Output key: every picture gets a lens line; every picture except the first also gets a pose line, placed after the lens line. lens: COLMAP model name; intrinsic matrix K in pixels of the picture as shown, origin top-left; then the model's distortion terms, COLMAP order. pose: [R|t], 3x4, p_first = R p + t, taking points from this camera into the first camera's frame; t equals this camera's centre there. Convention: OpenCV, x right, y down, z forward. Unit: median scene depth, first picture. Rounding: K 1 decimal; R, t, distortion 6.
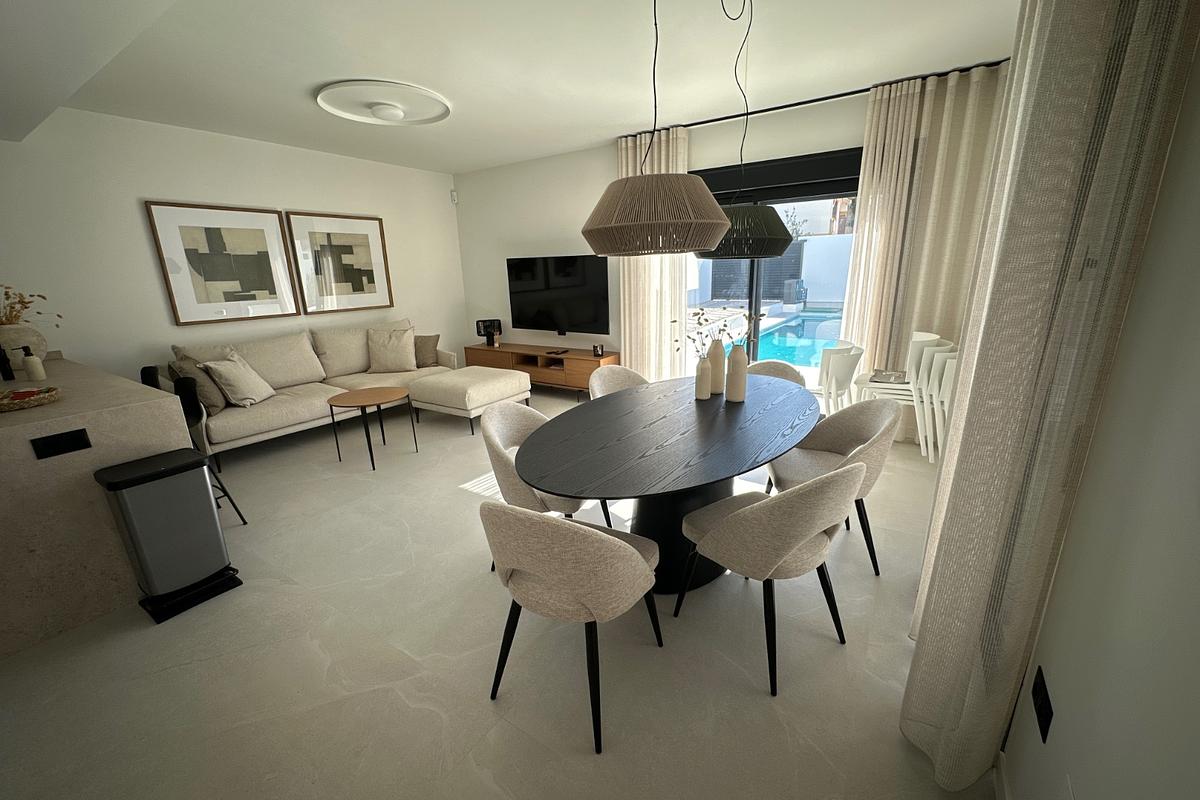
lens RADIAL K [[476.6, 0, 600.1], [0, 476.6, 401.0], [0, 0, 1]] dist [-0.000786, 0.000102]
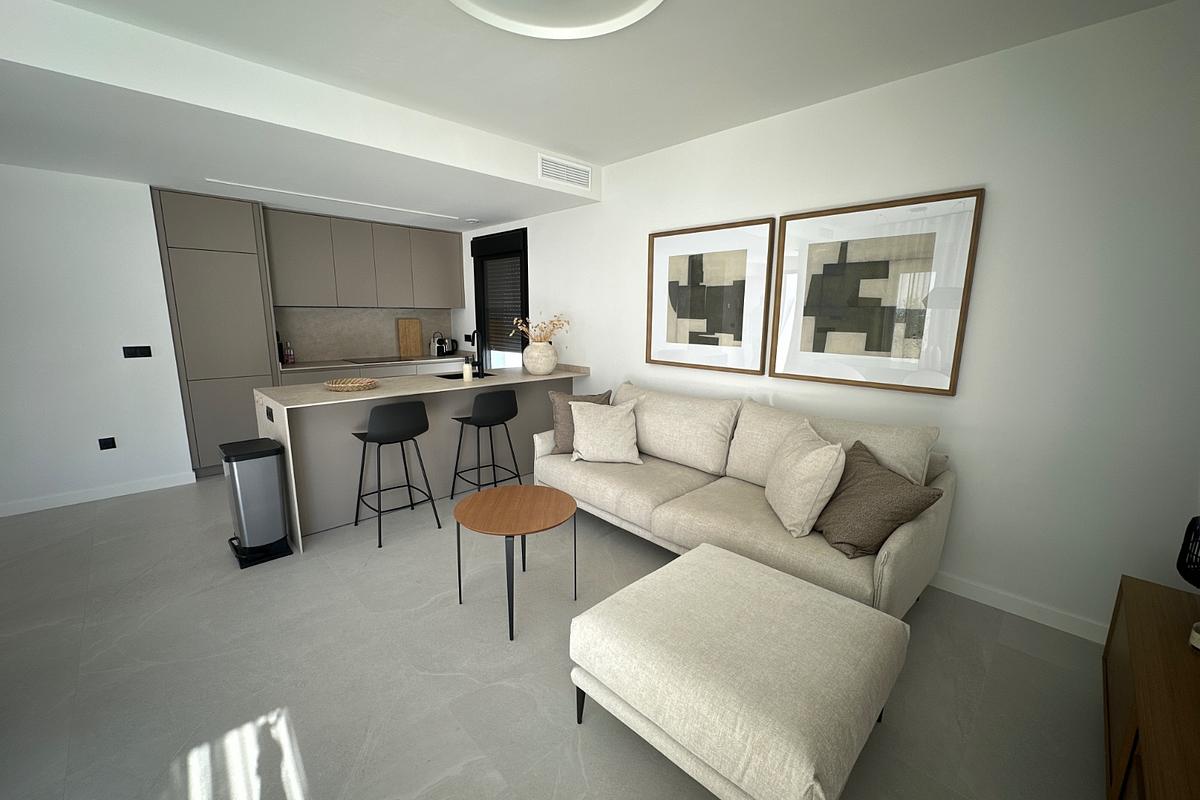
lens RADIAL K [[476.6, 0, 600.1], [0, 476.6, 399.5], [0, 0, 1]] dist [-0.000786, 0.000102]
pose [[-0.207314, 0.203016, -0.956977, 0.052512], [-0.266099, 0.929643, 0.254863, -0.278313], [0.941388, 0.307488, -0.138706, 0.968465]]
